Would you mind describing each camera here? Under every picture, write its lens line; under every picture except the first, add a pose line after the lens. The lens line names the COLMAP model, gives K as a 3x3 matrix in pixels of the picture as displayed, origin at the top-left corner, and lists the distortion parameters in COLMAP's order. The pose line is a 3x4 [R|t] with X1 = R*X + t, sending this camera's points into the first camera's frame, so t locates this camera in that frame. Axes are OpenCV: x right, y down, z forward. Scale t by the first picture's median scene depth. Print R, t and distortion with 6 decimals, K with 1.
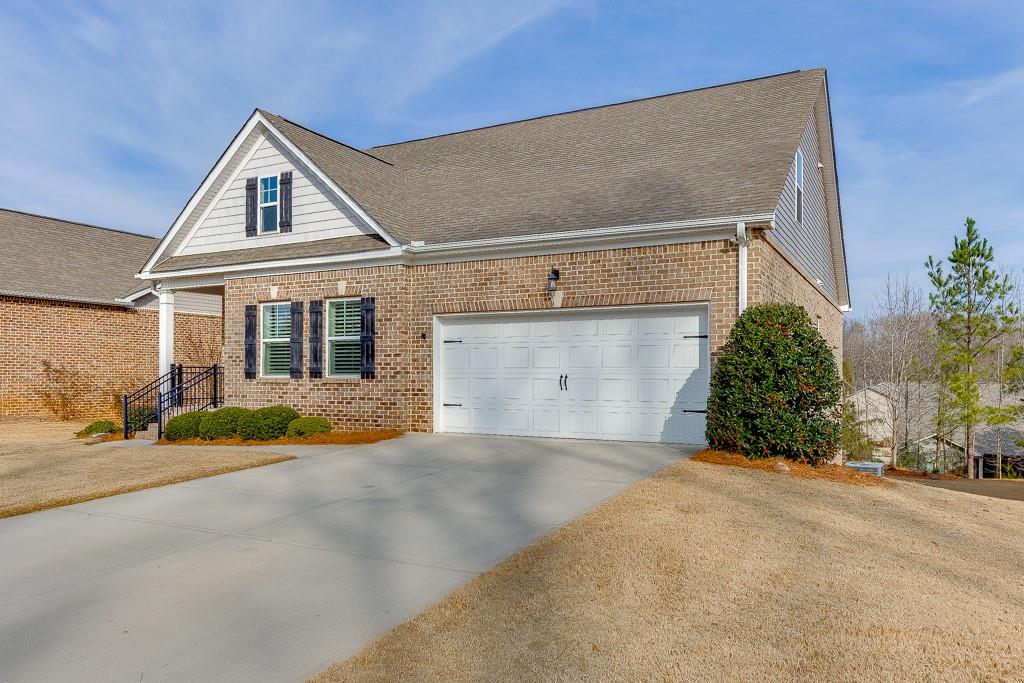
lens RADIAL K [[733.3, 0, 511.7], [0, 733.3, 366.8], [0, 0, 1]] dist [-0.003201, -0.000622]
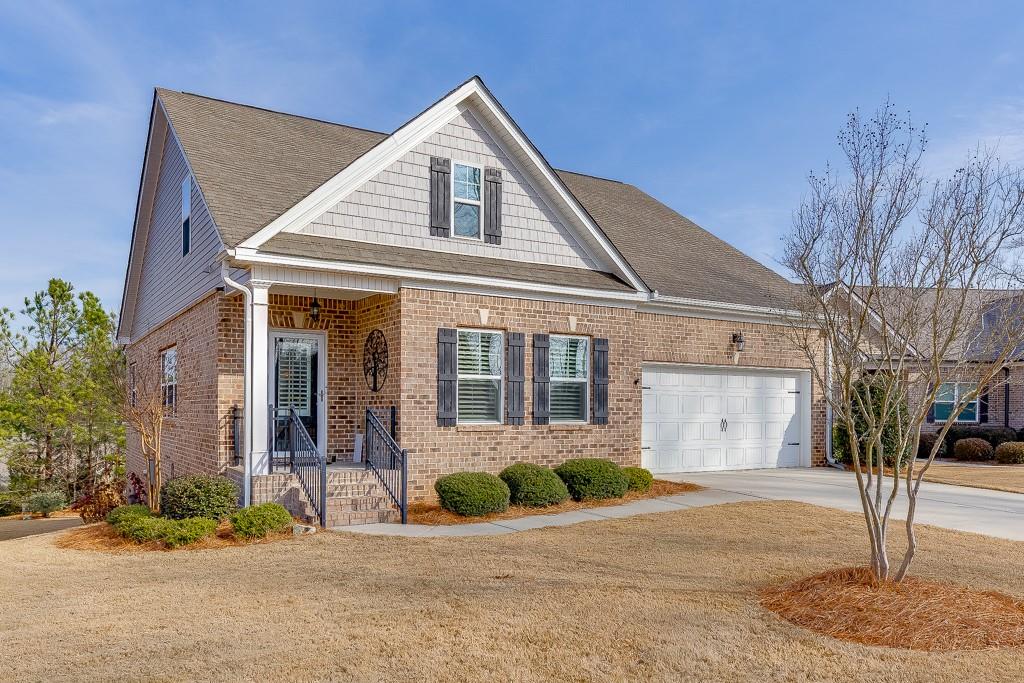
lens RADIAL K [[788.4, 0, 509.0], [0, 788.4, 413.5], [0, 0, 1]] dist [-0.002031, -0.000022]
pose [[0.489255, 0.001520, 0.872139, -1.081029], [-0.006579, 0.999976, 0.001948, 0.000888], [-0.872116, -0.006690, 0.489254, 0.575413]]
